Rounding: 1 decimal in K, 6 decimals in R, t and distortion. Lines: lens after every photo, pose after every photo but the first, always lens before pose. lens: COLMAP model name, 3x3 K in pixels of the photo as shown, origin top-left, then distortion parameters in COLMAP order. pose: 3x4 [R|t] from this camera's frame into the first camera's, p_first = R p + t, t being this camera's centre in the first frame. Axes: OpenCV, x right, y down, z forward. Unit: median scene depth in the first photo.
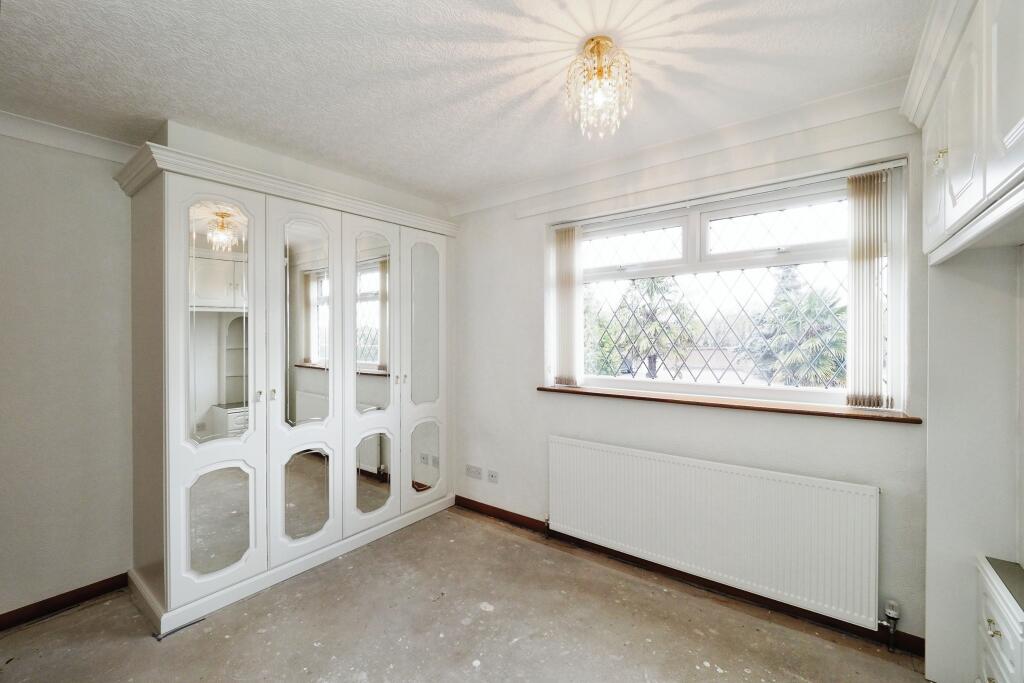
lens RADIAL K [[424.9, 0, 511.7], [0, 424.9, 328.5], [0, 0, 1]] dist [-0.002195, -0.000312]
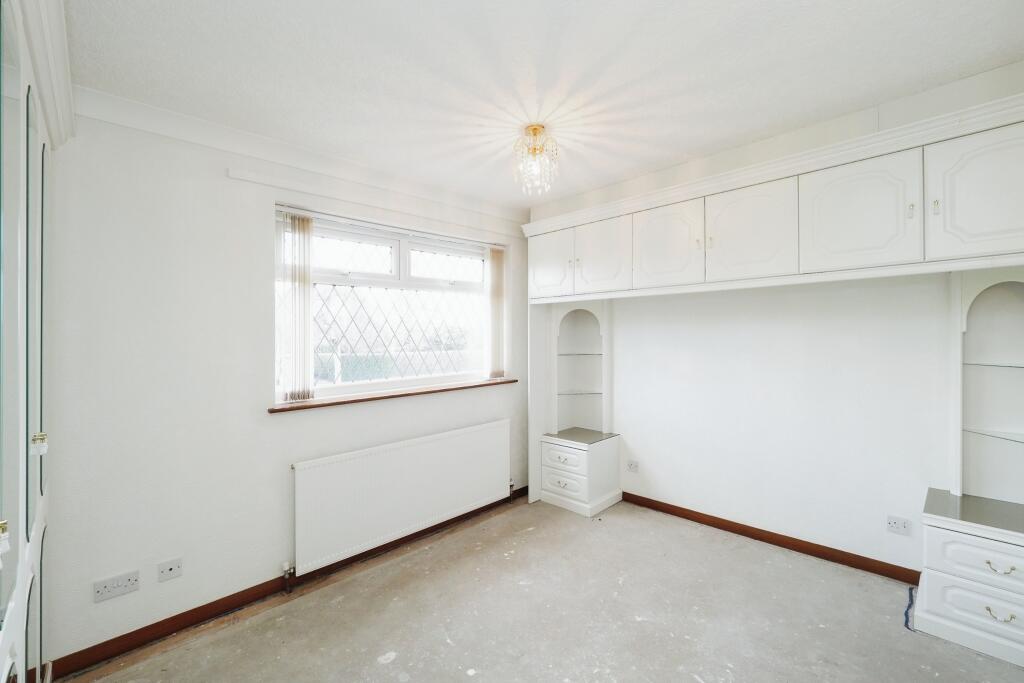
lens RADIAL K [[428.4, 0, 474.7], [0, 428.4, 338.3], [0, 0, 1]] dist [0.001390, -0.000028]
pose [[0.197026, 0.000728, 0.980398, -0.755237], [0.004573, 0.999988, -0.001661, 0.014515], [-0.980388, 0.004811, 0.197020, 0.569792]]
